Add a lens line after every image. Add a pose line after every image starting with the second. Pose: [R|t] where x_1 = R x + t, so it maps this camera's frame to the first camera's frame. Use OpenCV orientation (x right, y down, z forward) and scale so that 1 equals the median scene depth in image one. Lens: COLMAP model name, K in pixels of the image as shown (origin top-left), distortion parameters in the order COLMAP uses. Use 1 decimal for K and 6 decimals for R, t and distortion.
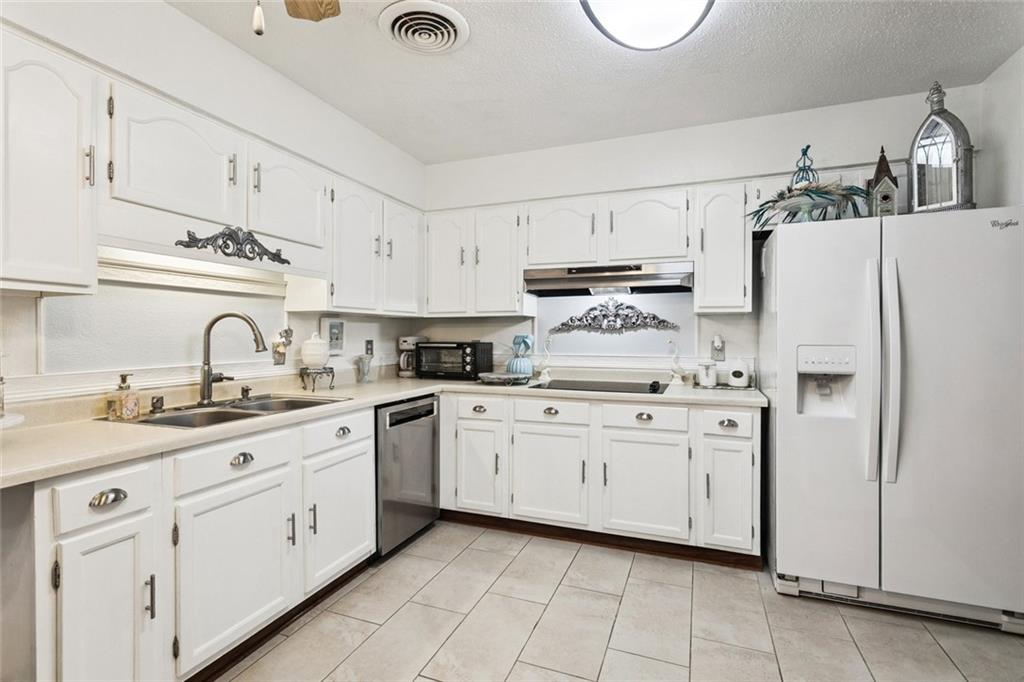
lens RADIAL K [[489.1, 0, 506.1], [0, 489.1, 337.7], [0, 0, 1]] dist [-0.000939, 0.001512]
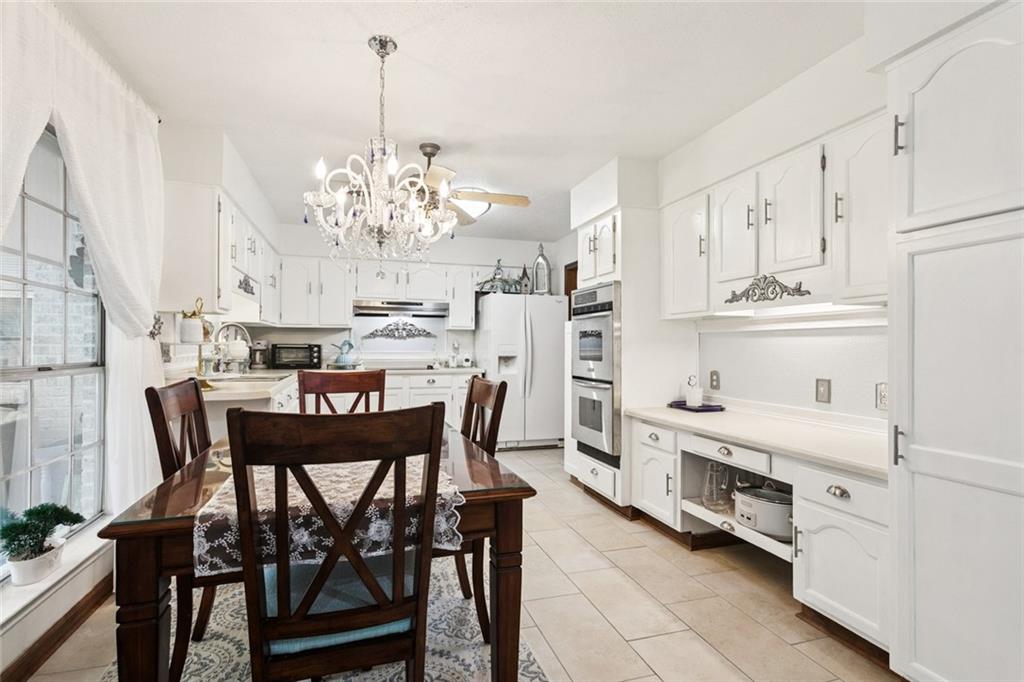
lens RADIAL K [[489.1, 0, 512.8], [0, 489.1, 343.9], [0, 0, 1]] dist [-0.000939, 0.001512]
pose [[0.780507, 0.006886, 0.625109, -0.581201], [-0.001453, 0.999957, -0.009200, 0.023345], [-0.625146, 0.006272, 0.780483, -0.628650]]
